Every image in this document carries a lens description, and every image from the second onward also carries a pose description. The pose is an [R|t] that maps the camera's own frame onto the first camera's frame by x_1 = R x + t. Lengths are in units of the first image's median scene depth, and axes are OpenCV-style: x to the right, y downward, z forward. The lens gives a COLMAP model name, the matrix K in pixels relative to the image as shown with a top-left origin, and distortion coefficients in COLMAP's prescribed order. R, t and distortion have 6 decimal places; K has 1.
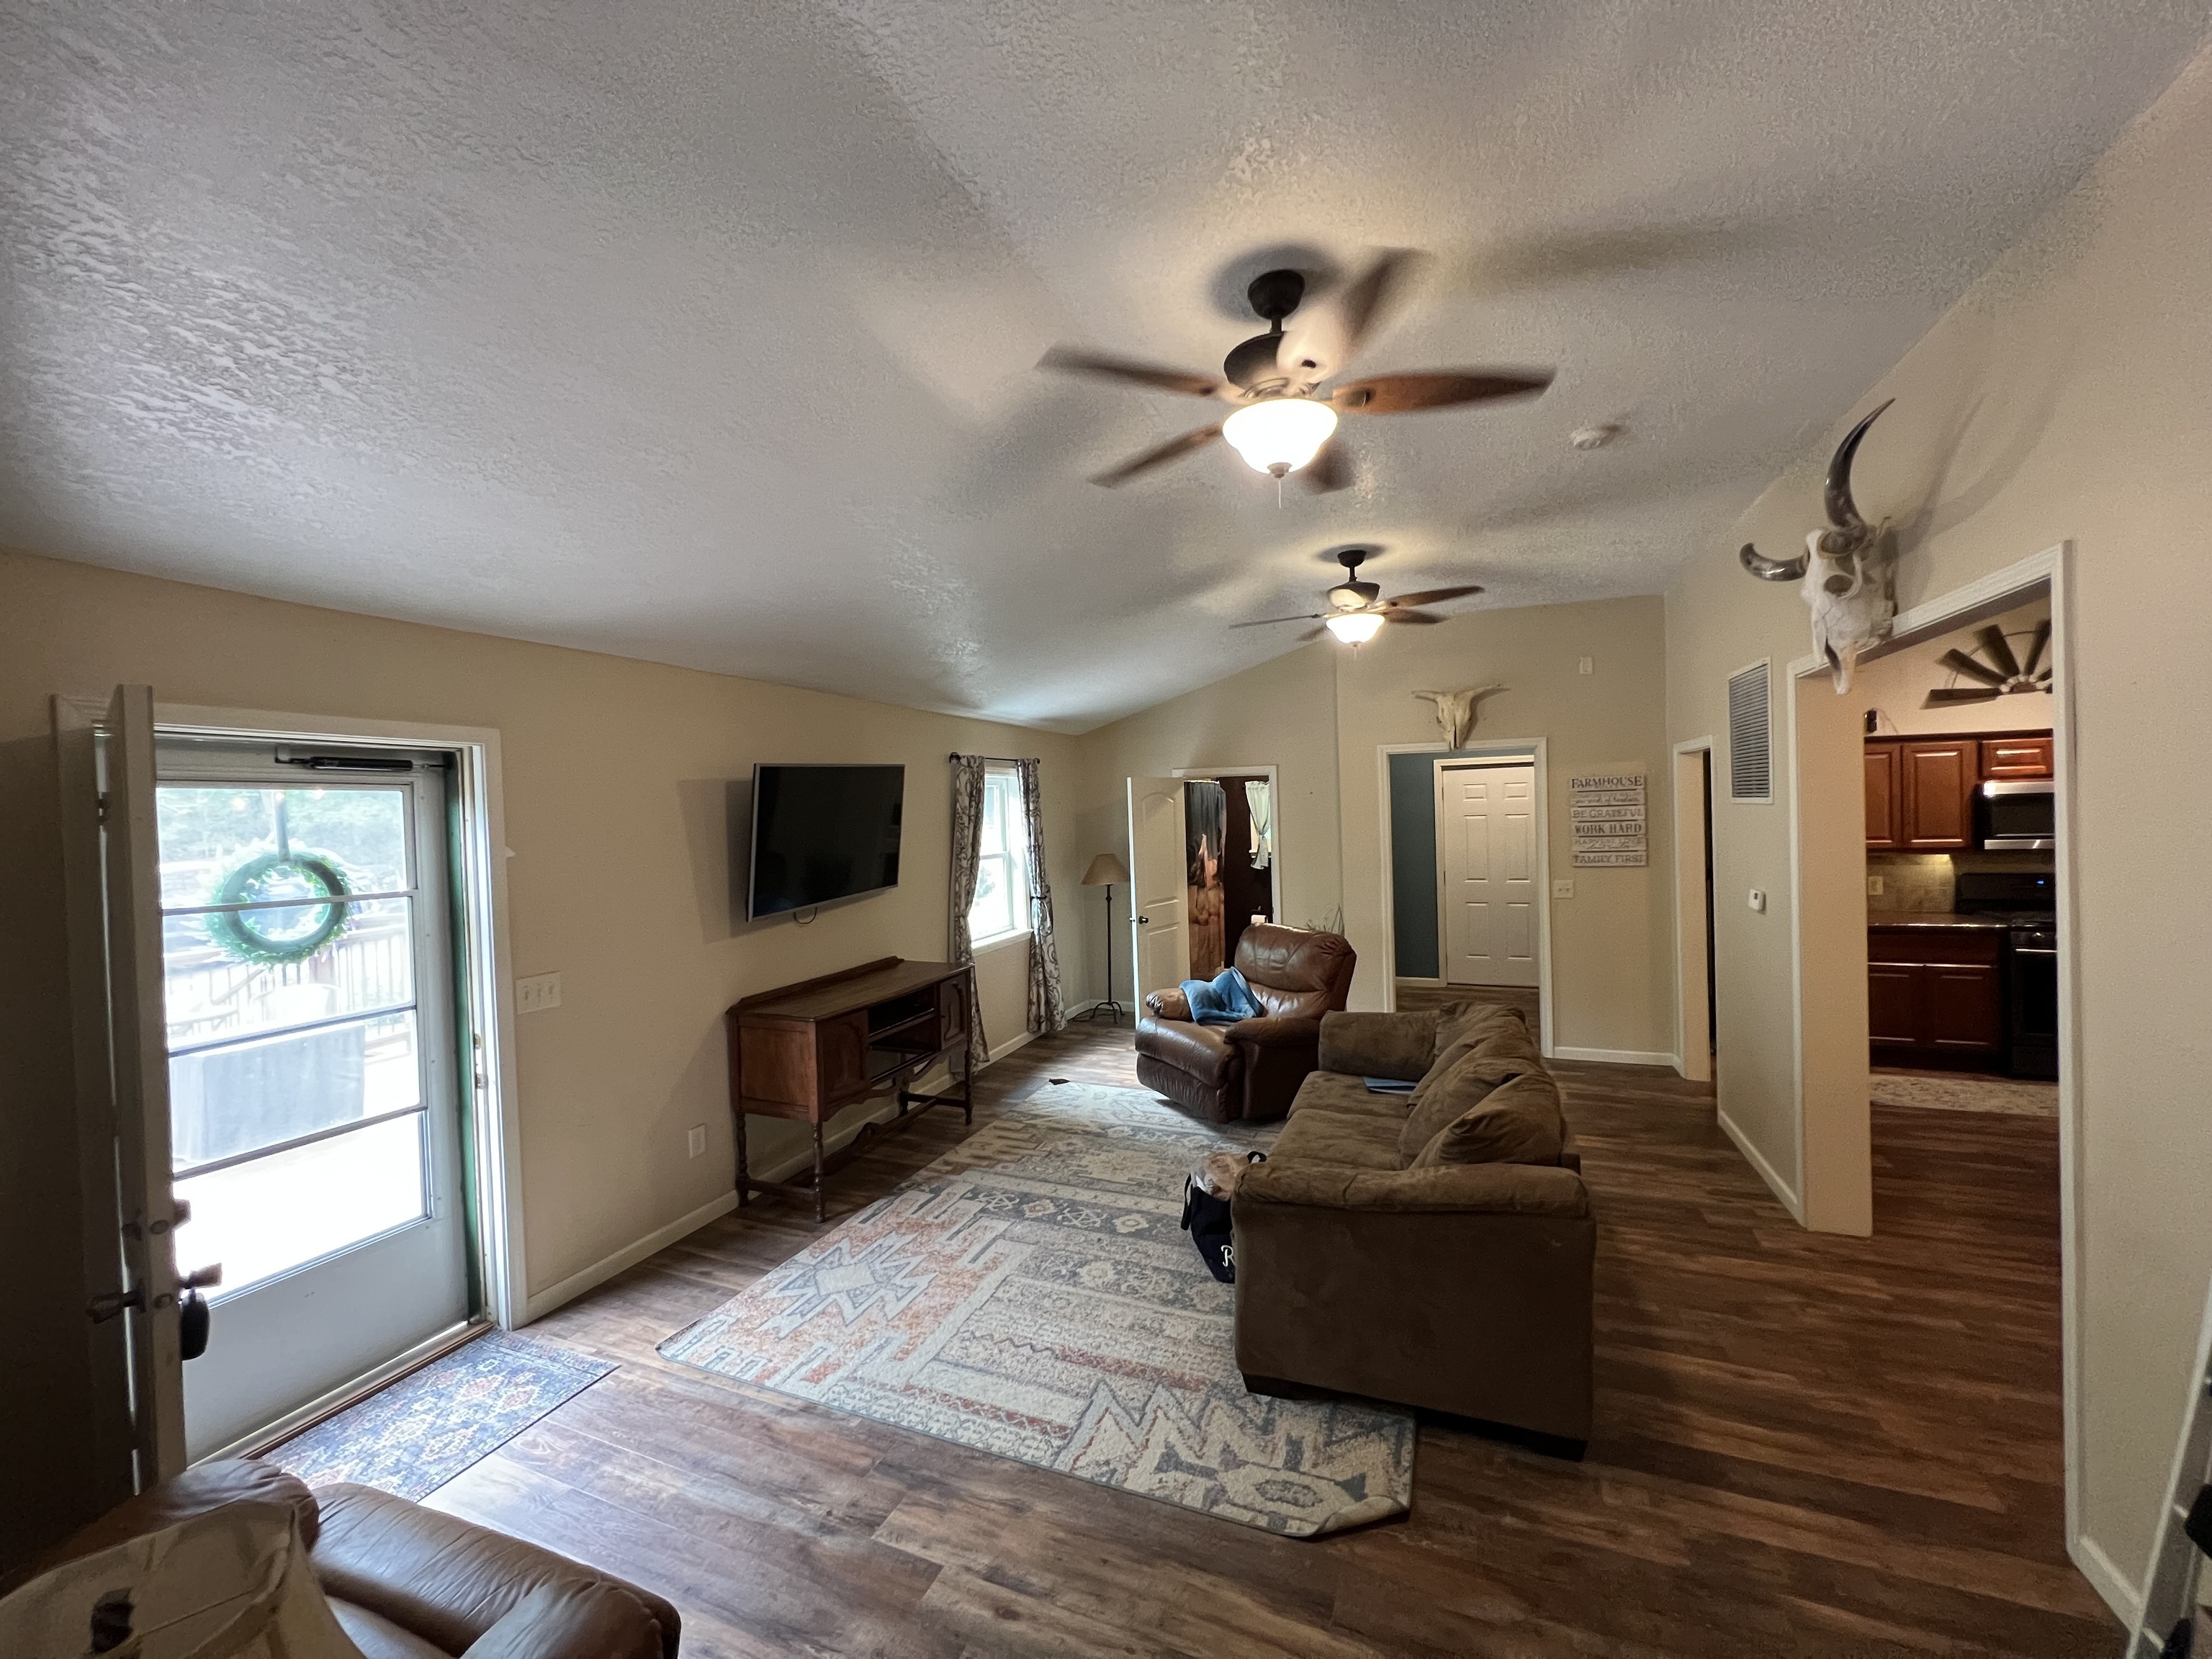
lens RADIAL K [[880.8, 0, 1102.1], [0, 880.8, 827.9], [0, 0, 1]] dist [-0.004775, 0.001258]
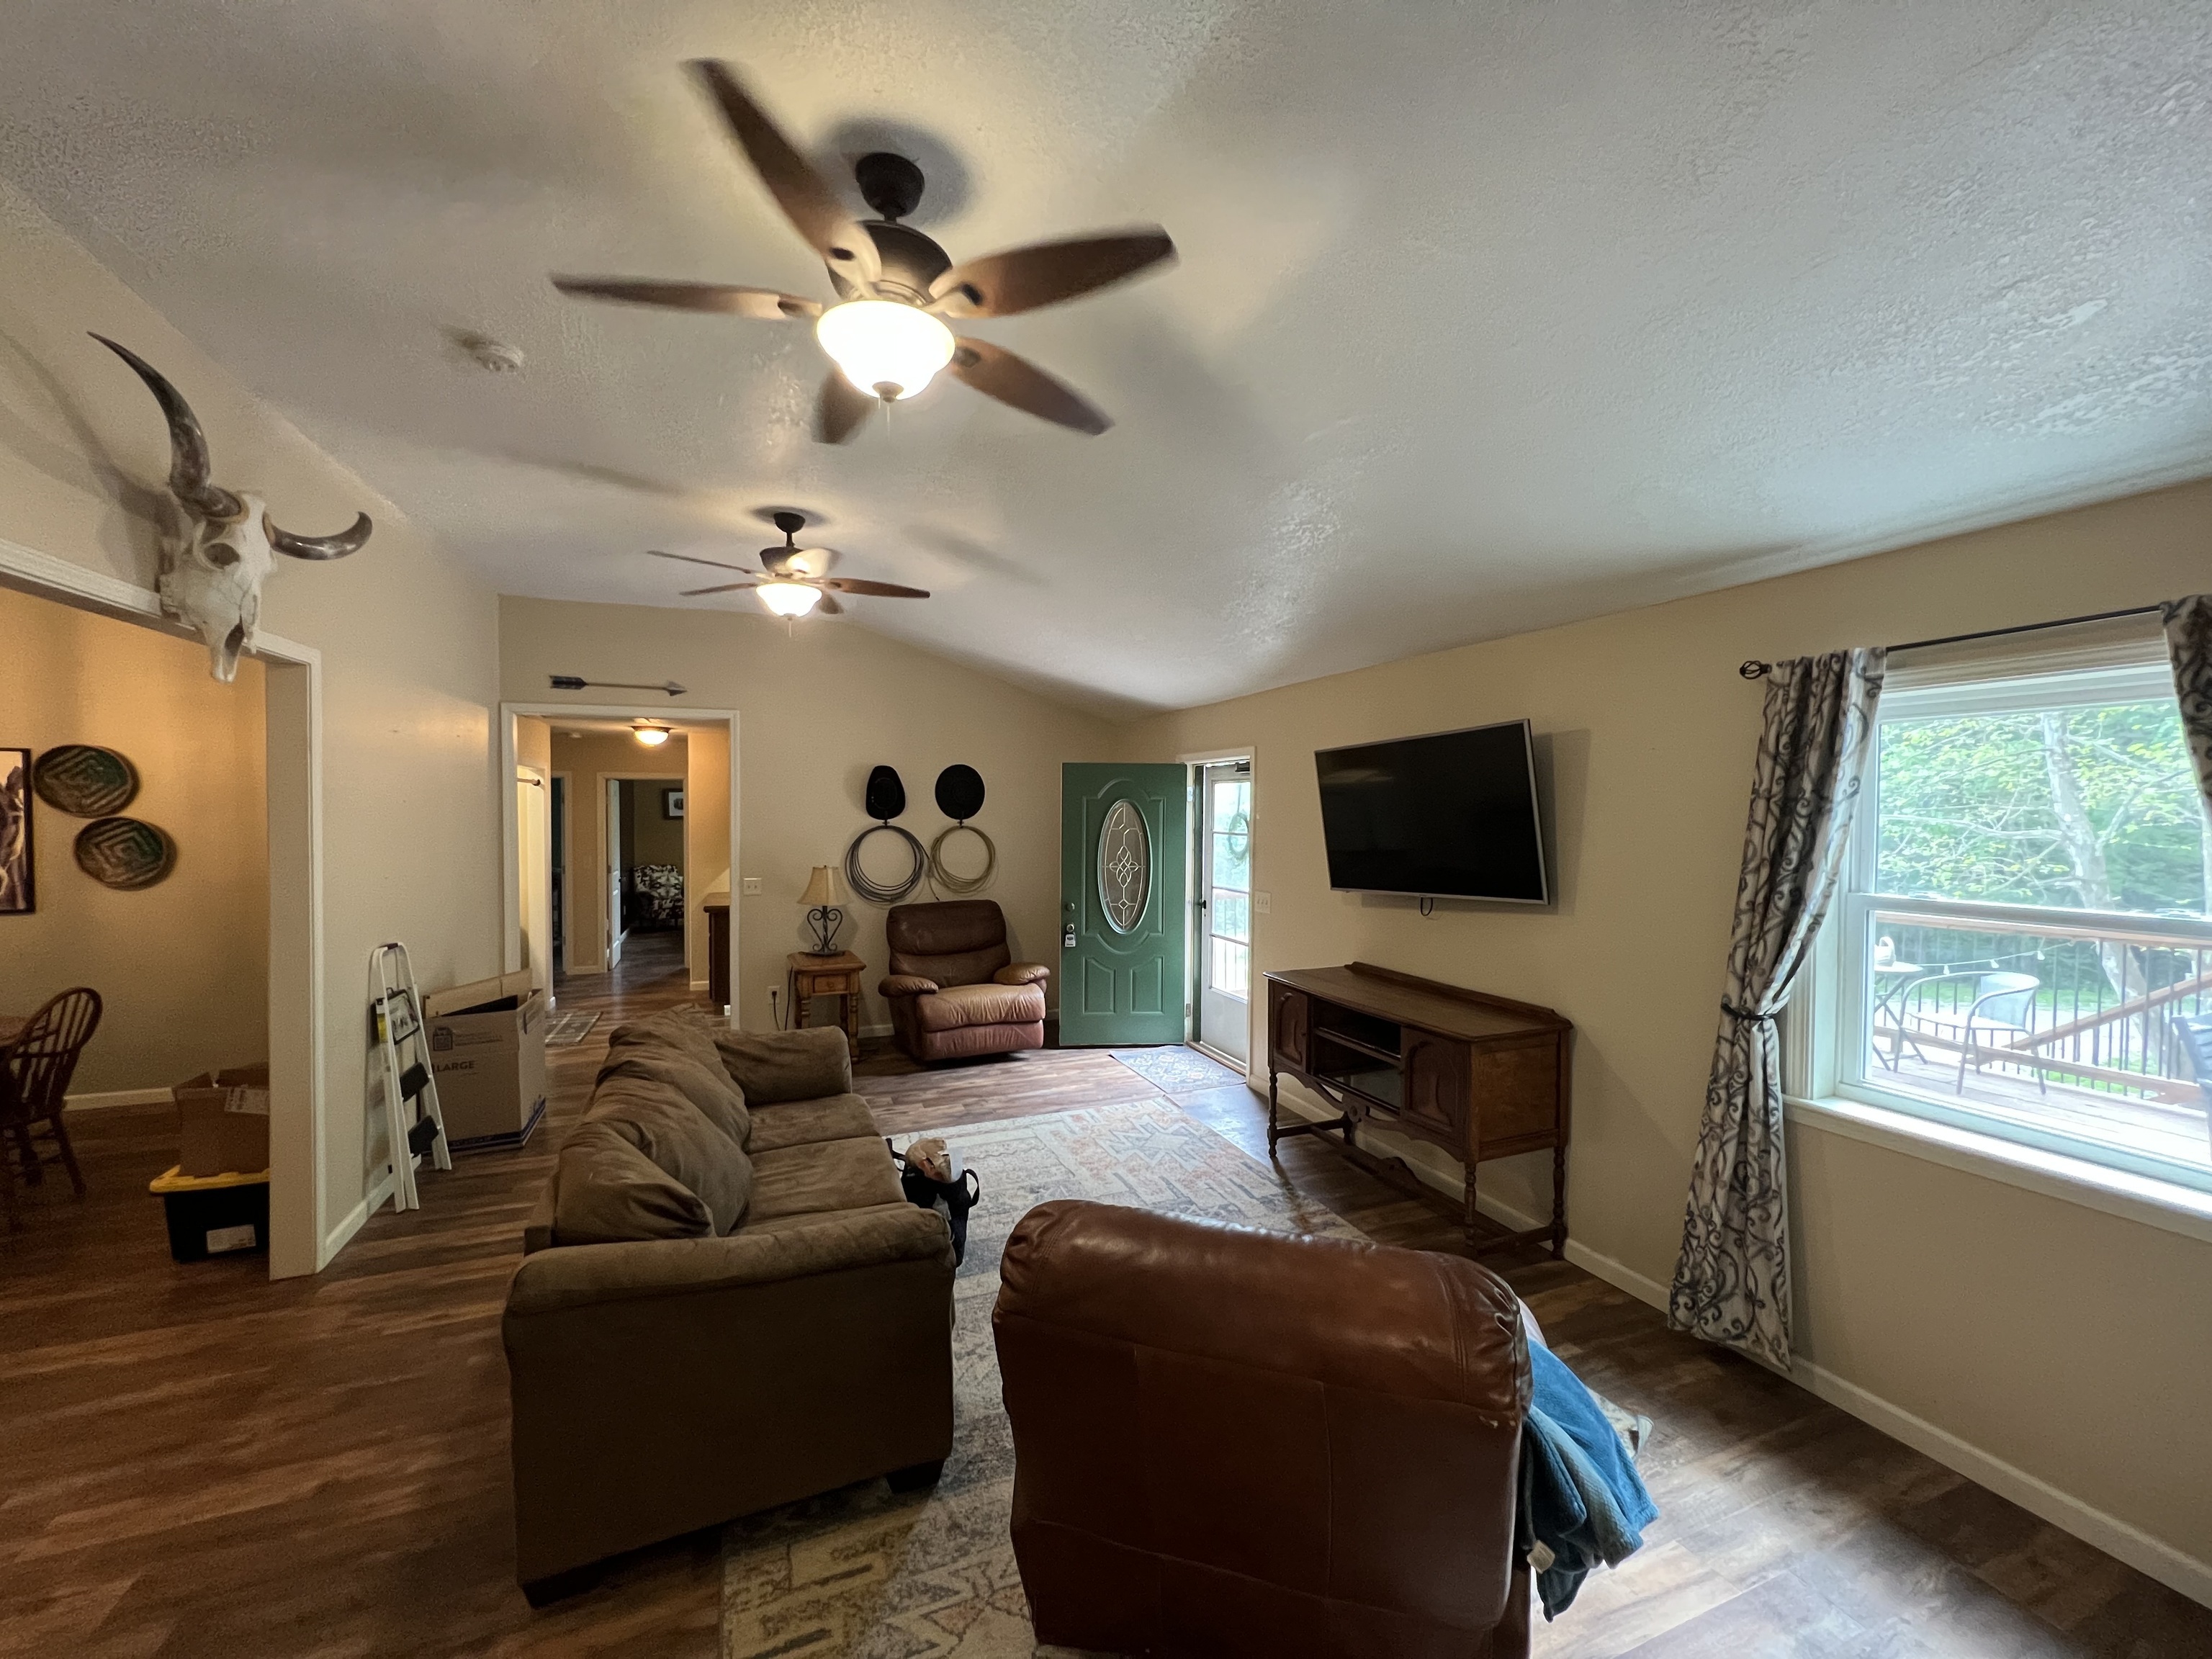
lens RADIAL K [[880.8, 0, 1099.2], [0, 880.8, 830.1], [0, 0, 1]] dist [-0.004775, 0.001258]
pose [[-0.716114, 0.039397, -0.696870, 0.770222], [0.002177, 0.998527, 0.054213, -0.040892], [0.697979, 0.037306, -0.715145, 2.057815]]
